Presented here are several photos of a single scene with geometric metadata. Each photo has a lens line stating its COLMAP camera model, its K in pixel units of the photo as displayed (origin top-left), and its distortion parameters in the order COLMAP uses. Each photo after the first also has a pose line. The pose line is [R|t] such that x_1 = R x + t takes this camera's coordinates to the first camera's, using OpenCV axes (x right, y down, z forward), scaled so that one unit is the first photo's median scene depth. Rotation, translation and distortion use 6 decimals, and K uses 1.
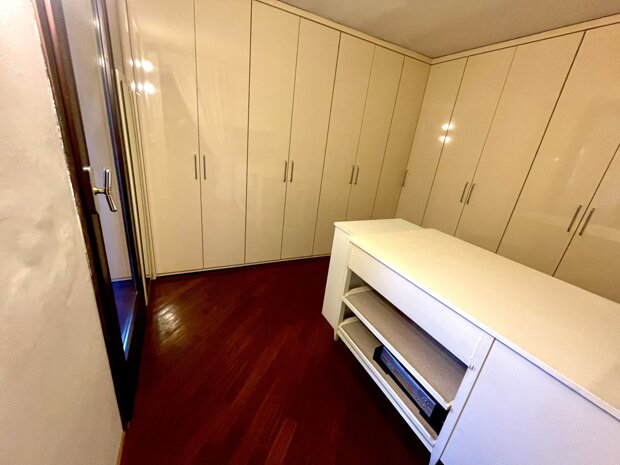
lens RADIAL K [[250.8, 0, 308.8], [0, 250.8, 232.1], [0, 0, 1]] dist [-0.003248, -0.000124]
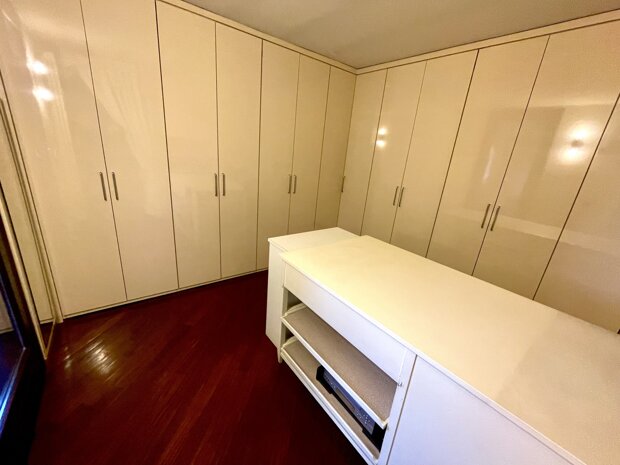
lens RADIAL K [[250.8, 0, 308.8], [0, 250.8, 232.1], [0, 0, 1]] dist [-0.003248, -0.000124]
pose [[0.981095, -0.083163, 0.174745, 0.080334], [0.085702, 0.996296, -0.007018, -0.038712], [-0.173514, 0.021861, 0.984589, 0.034937]]
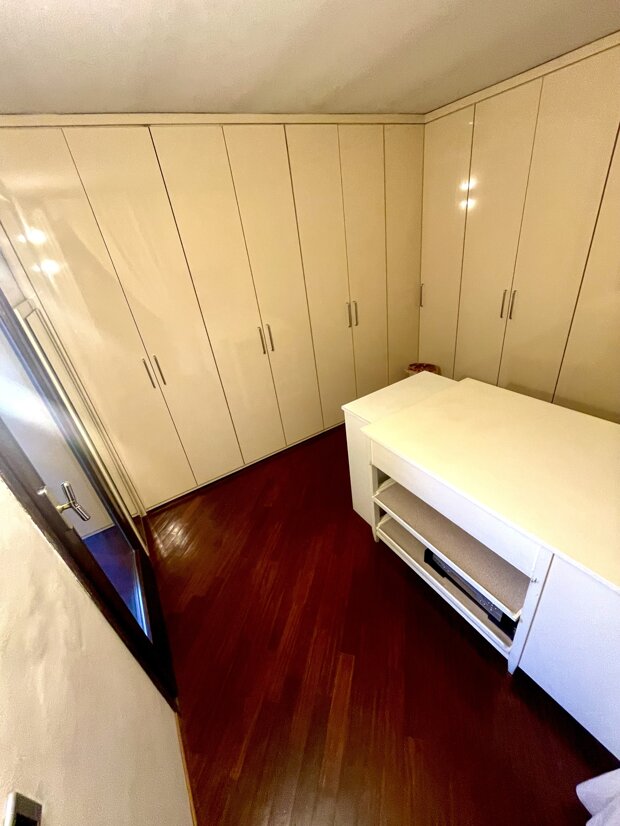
lens RADIAL K [[334.2, 0, 308.3], [0, 334.2, 411.6], [0, 0, 1]] dist [-0.003248, -0.000124]
pose [[0.966978, -0.249954, -0.049757, 0.044985], [0.254620, 0.955928, 0.146186, -0.180411], [0.011025, -0.154028, 0.988005, -0.027951]]
